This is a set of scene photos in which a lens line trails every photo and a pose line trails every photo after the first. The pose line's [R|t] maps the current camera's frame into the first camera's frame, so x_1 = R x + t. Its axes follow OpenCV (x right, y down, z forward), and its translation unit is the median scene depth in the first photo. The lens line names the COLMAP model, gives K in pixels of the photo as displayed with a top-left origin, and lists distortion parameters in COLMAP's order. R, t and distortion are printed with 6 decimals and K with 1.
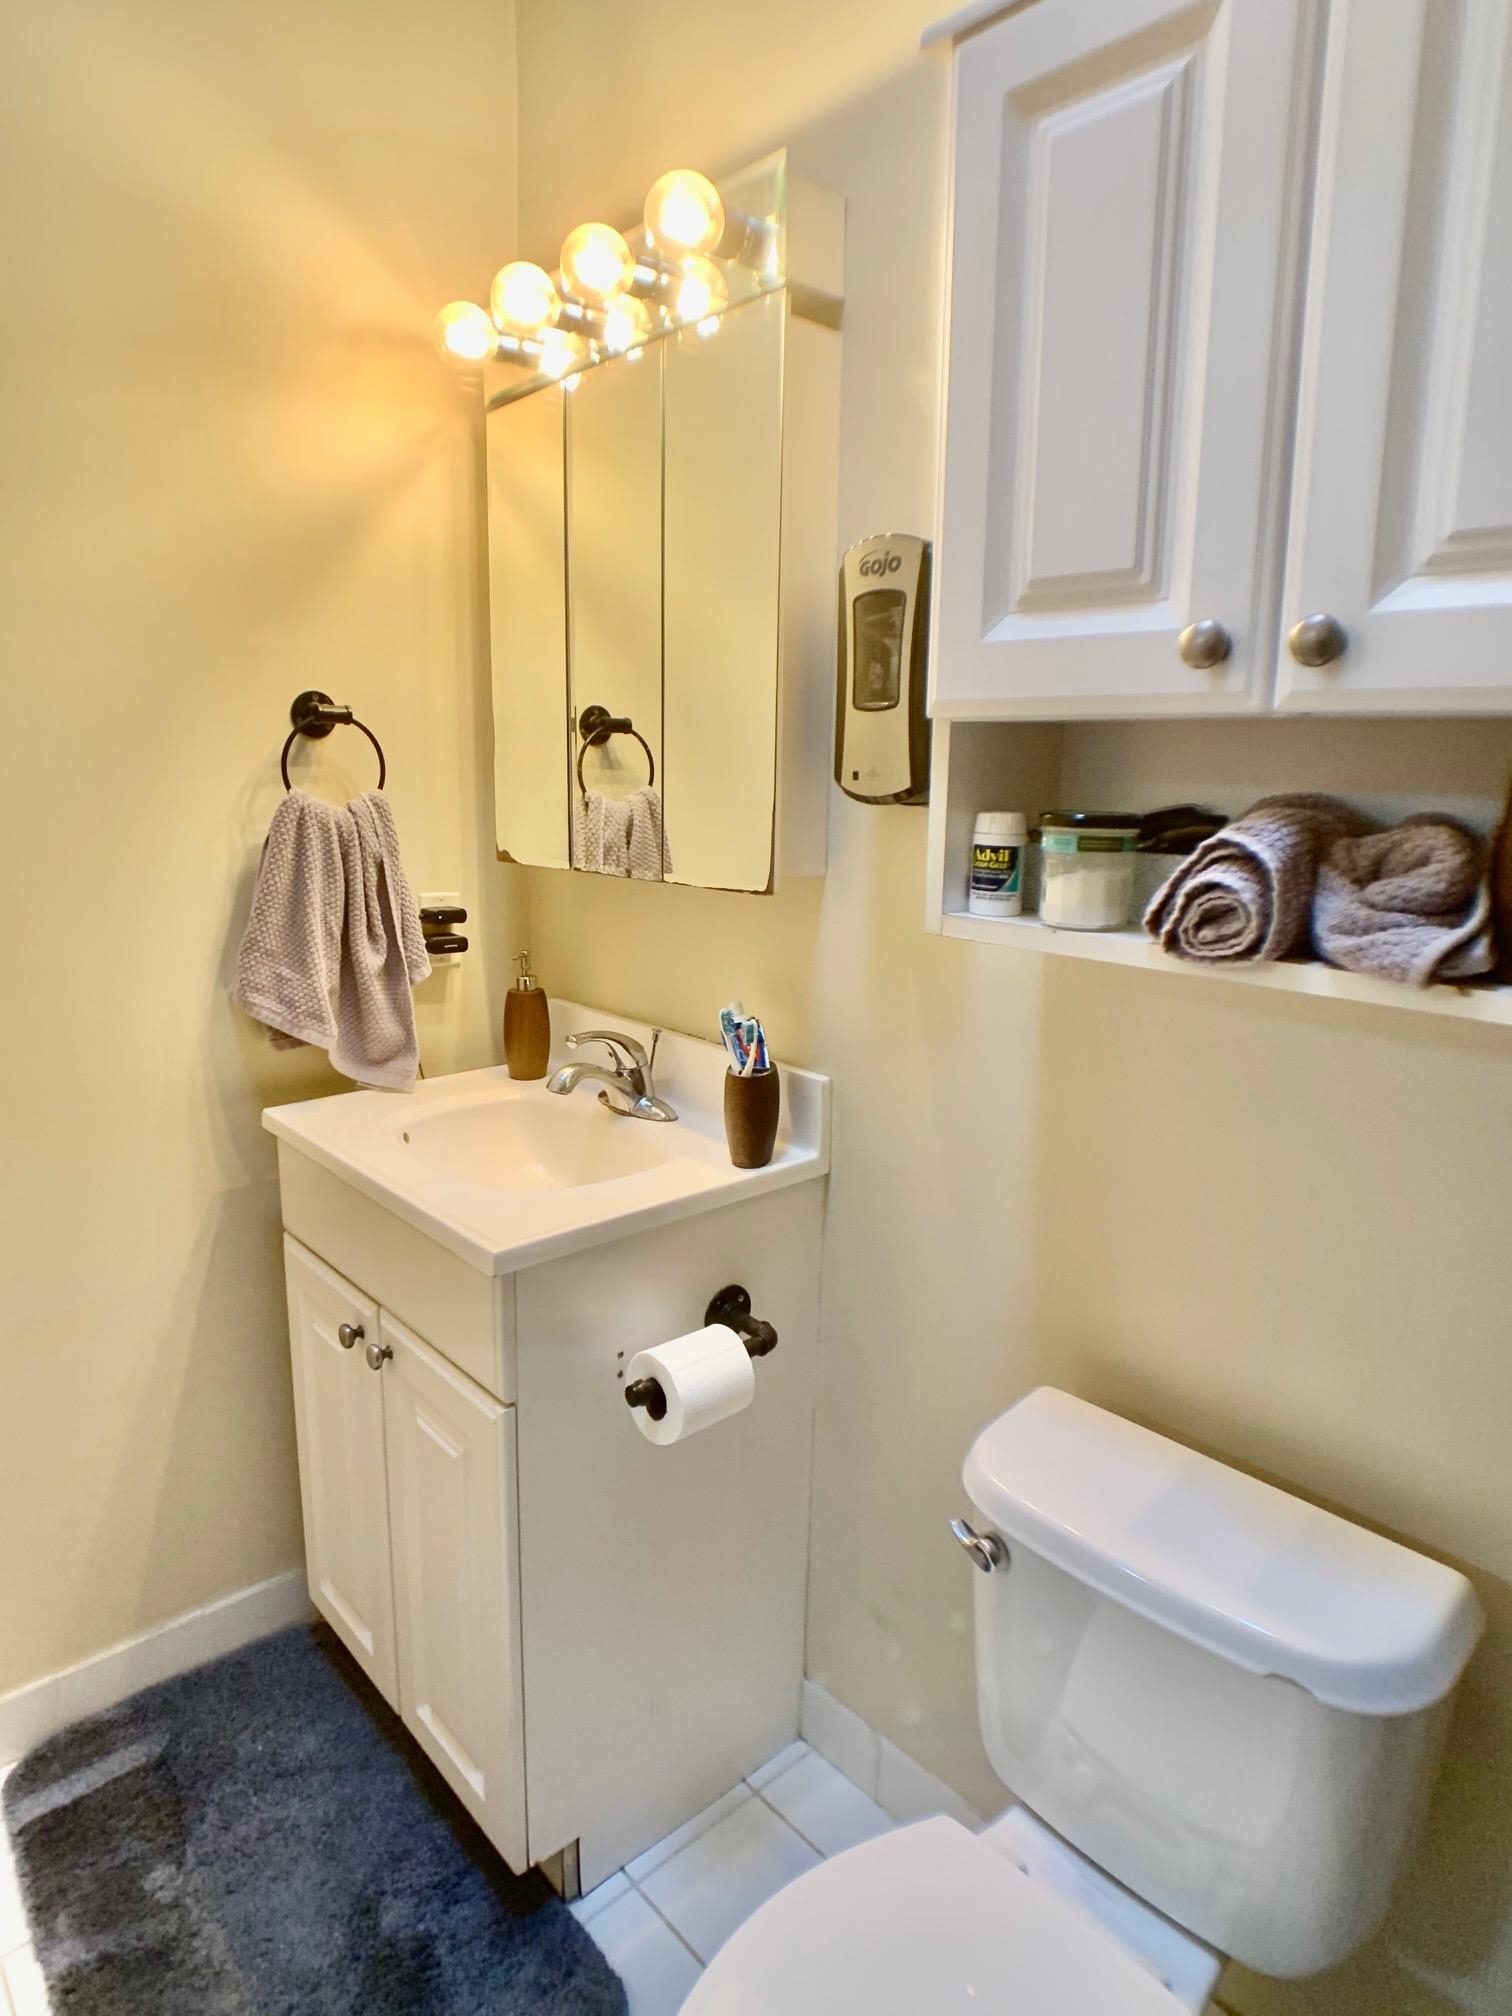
lens RADIAL K [[1173.6, 0, 754.4], [0, 1173.6, 1010.6], [0, 0, 1]] dist [-0.048755, 0.015027]
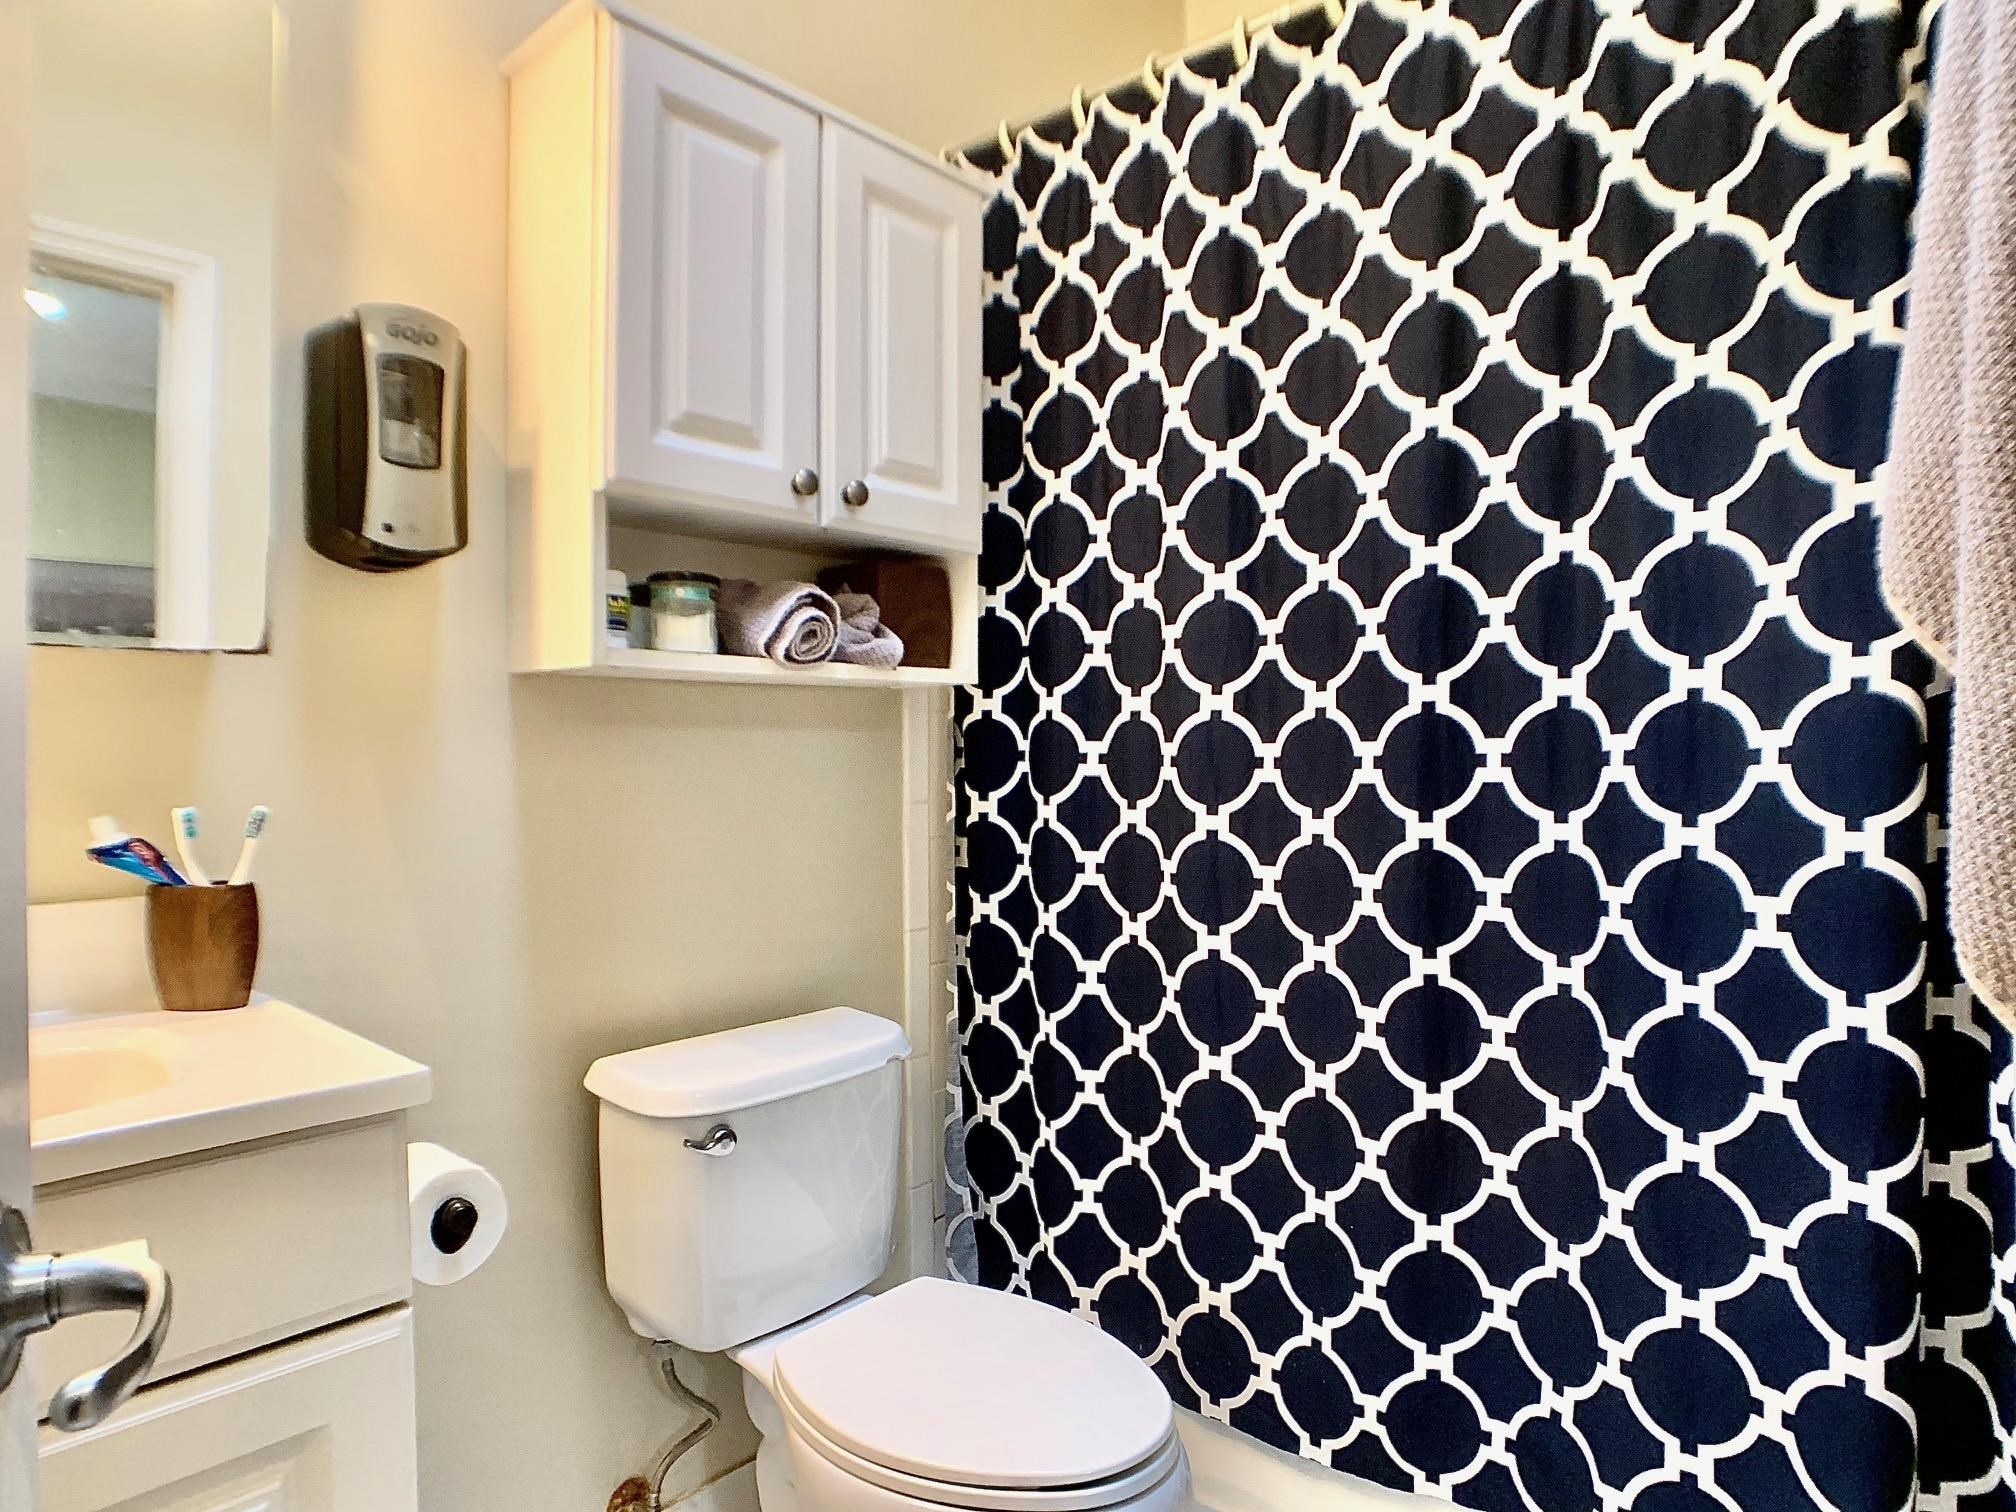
lens RADIAL K [[1173.6, 0, 1007.2], [0, 1173.6, 752.7], [0, 0, 1]] dist [-0.048755, 0.015027]
pose [[-0.113748, -0.022212, 0.993261, -1.262257], [0.210770, 0.976454, 0.045974, 0.064829], [-0.970895, 0.214579, -0.106388, 0.852569]]
